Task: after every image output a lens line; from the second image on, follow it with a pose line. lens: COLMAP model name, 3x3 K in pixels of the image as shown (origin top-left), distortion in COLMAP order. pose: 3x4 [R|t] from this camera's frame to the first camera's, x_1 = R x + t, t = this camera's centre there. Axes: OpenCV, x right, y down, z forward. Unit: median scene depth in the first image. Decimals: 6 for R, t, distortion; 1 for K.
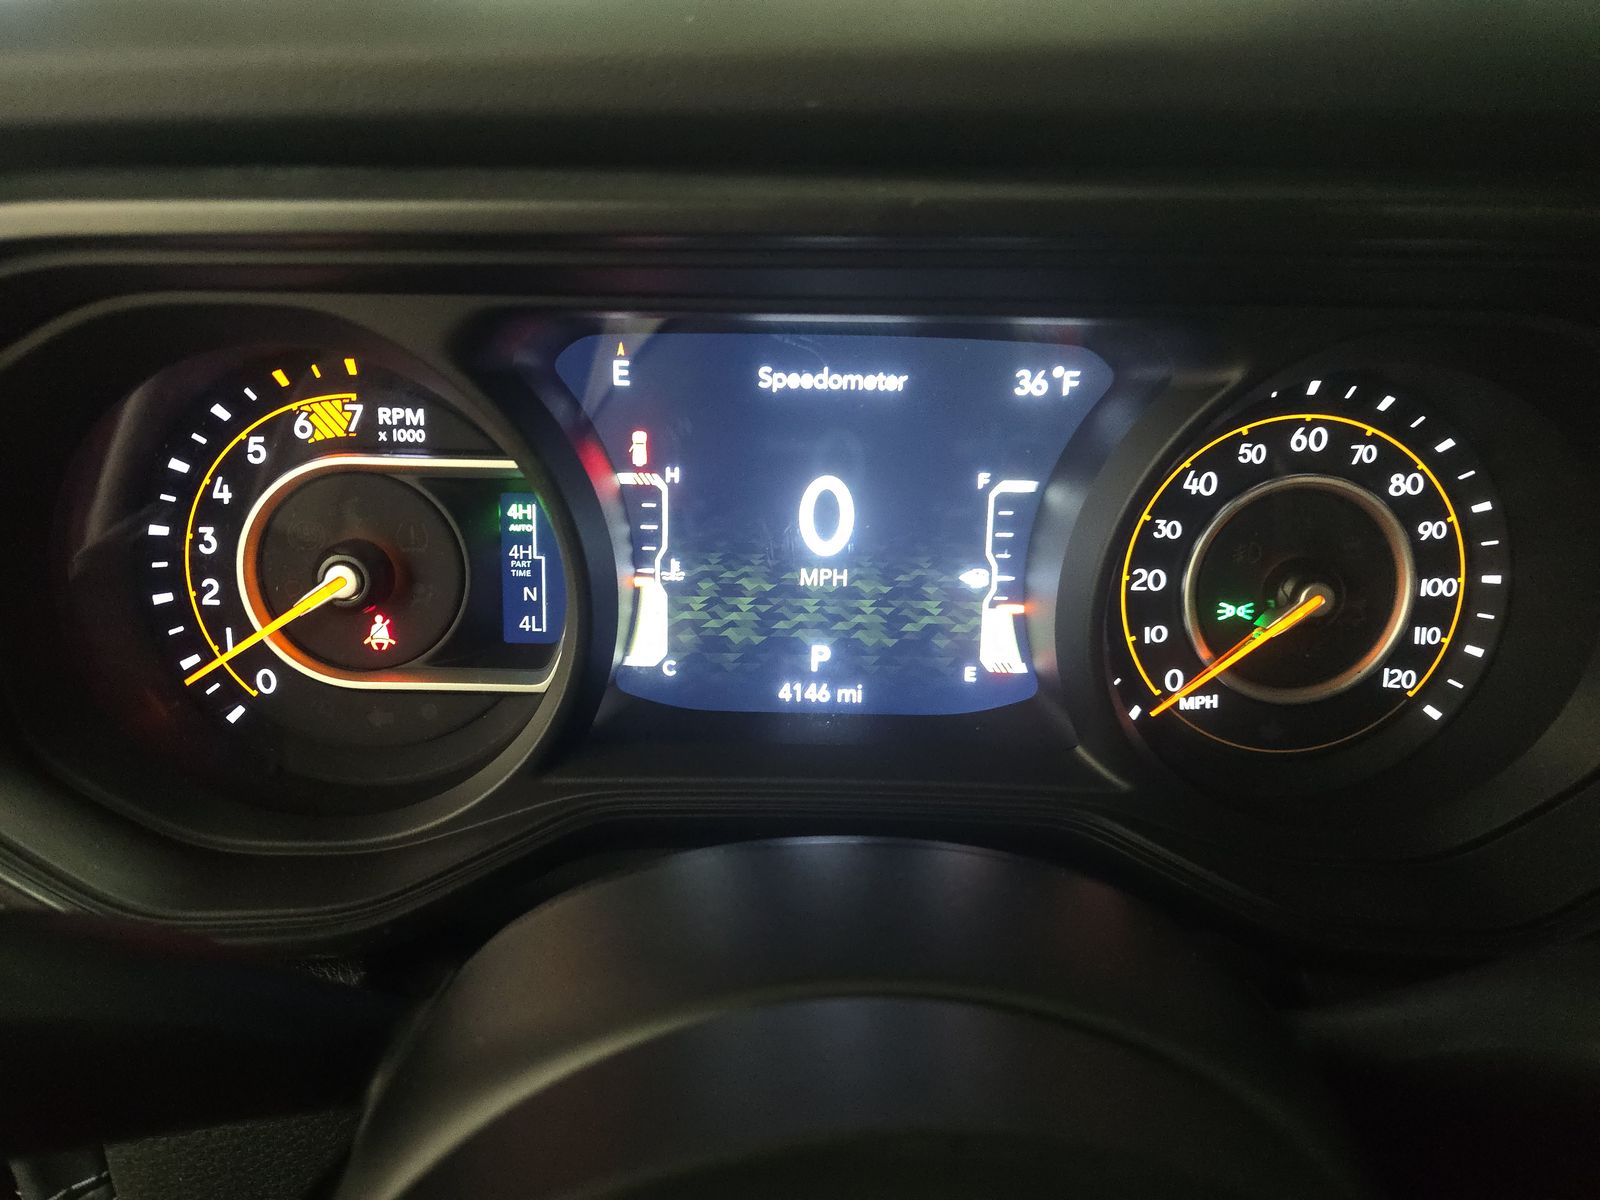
lens RADIAL K [[1128.1, 0, 790.8], [0, 1128.1, 595.0], [0, 0, 1]] dist [-0.005589, -0.004766]
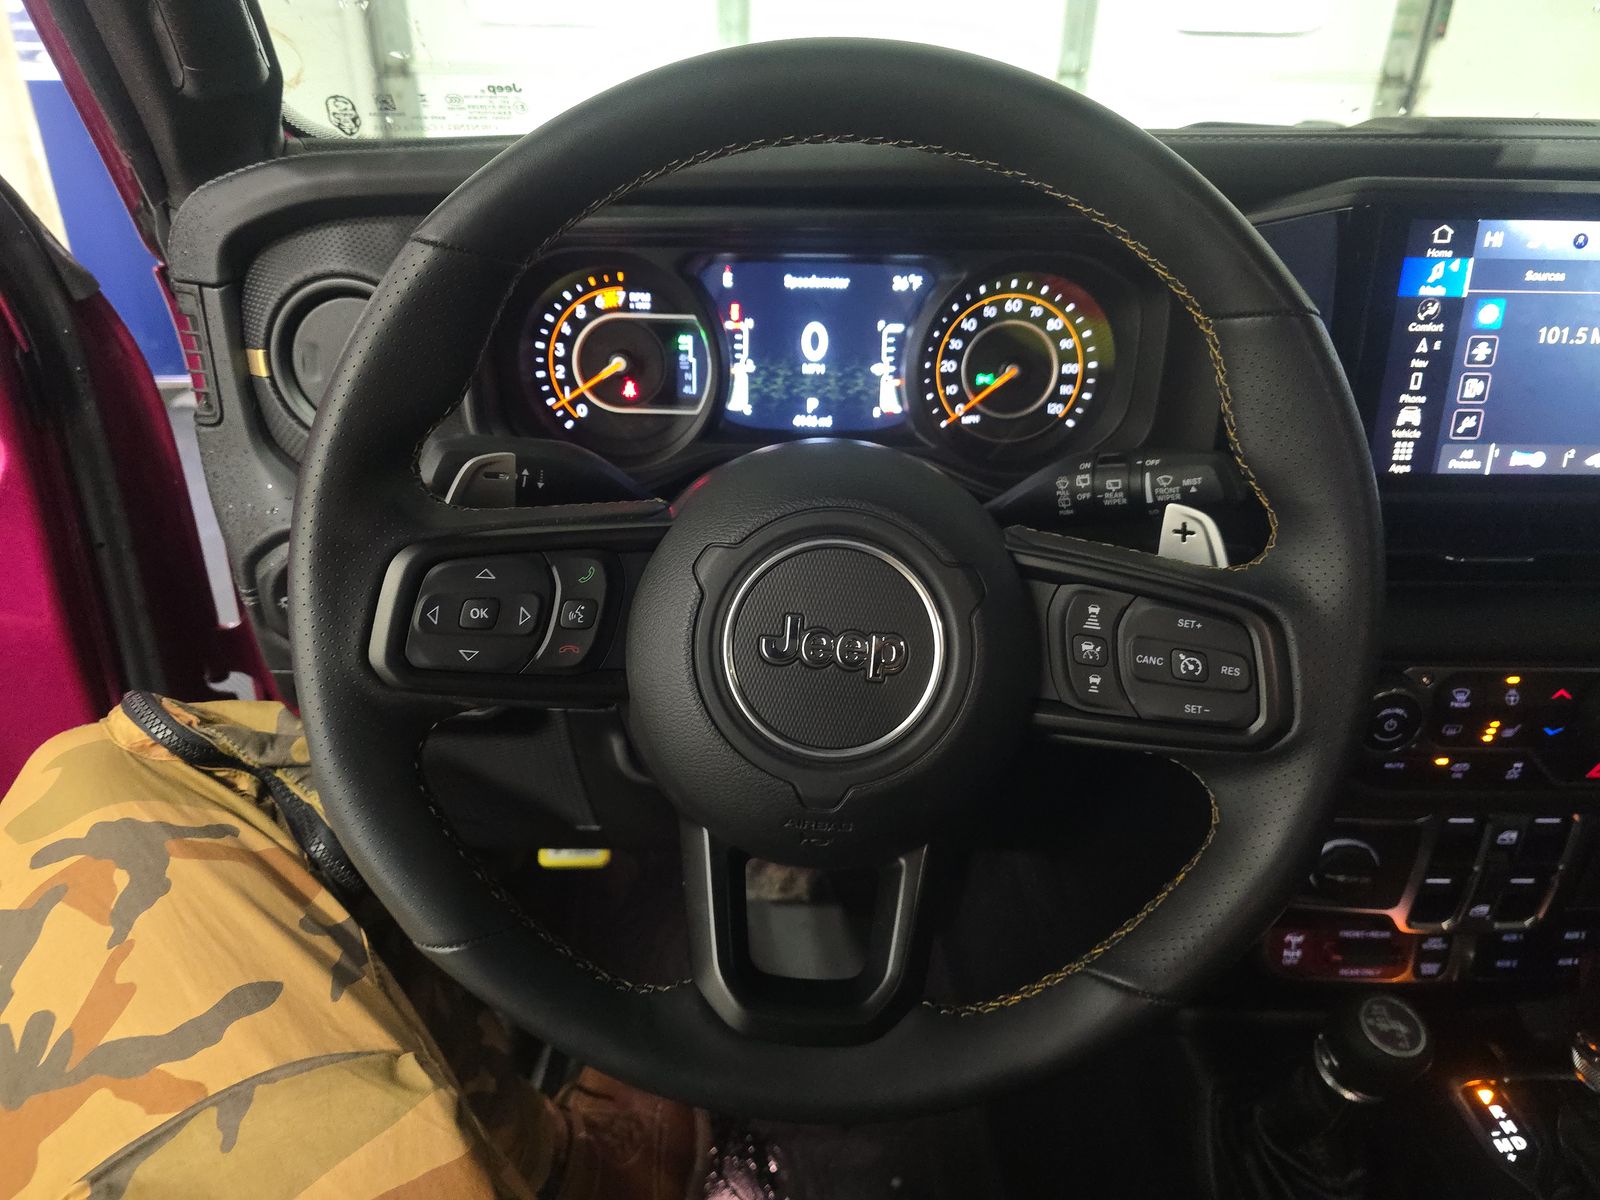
lens RADIAL K [[1090.0, 0, 800.0], [0, 1090.0, 600.0], [0, 0, 1]] dist [0.004856, -0.004726]
pose [[0.999985, -0.005388, -0.000466, 0.000020], [0.005405, 0.998427, 0.055802, 0.353446], [0.000164, -0.055804, 0.998442, -1.347897]]
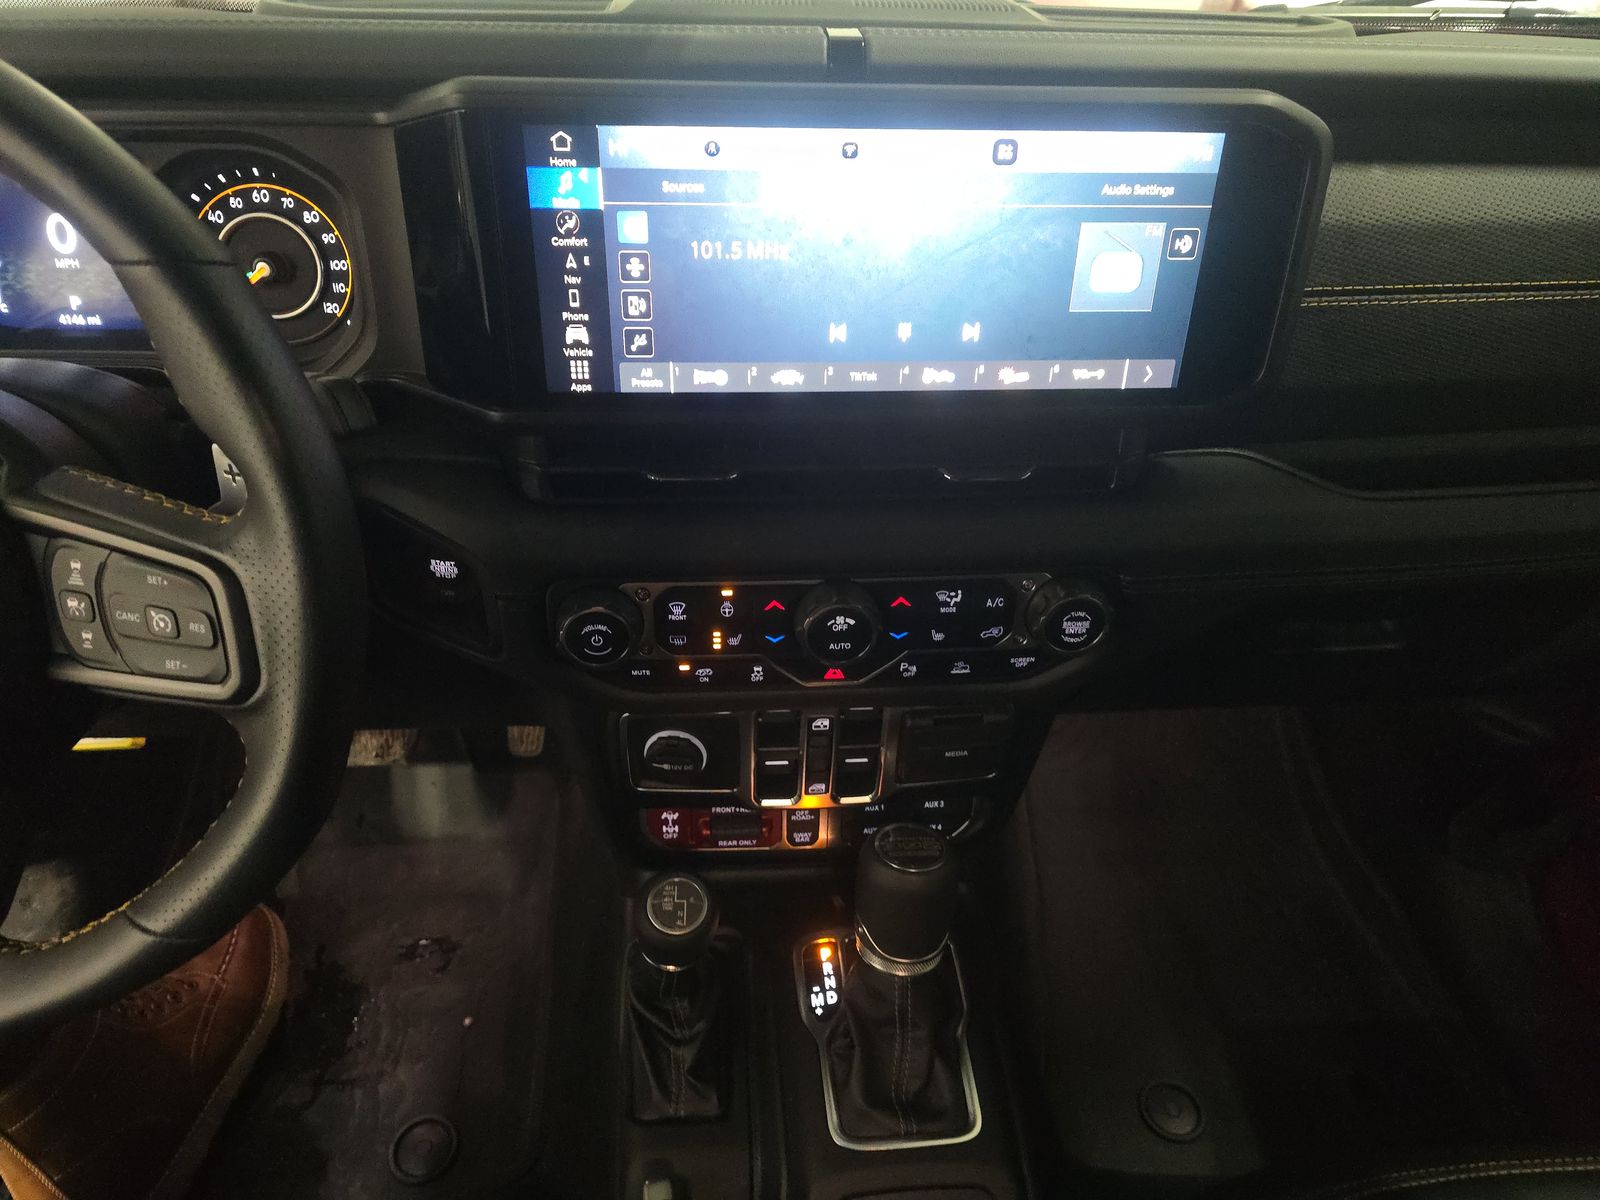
lens RADIAL K [[1073.1, 0, 800.0], [0, 1073.1, 600.0], [0, 0, 1]] dist [0.045859, -0.042830]
pose [[0.997303, -0.029080, 0.067385, 1.342830], [0.013466, 0.975069, 0.221492, 0.180428], [-0.072146, -0.219987, 0.972831, -1.342908]]
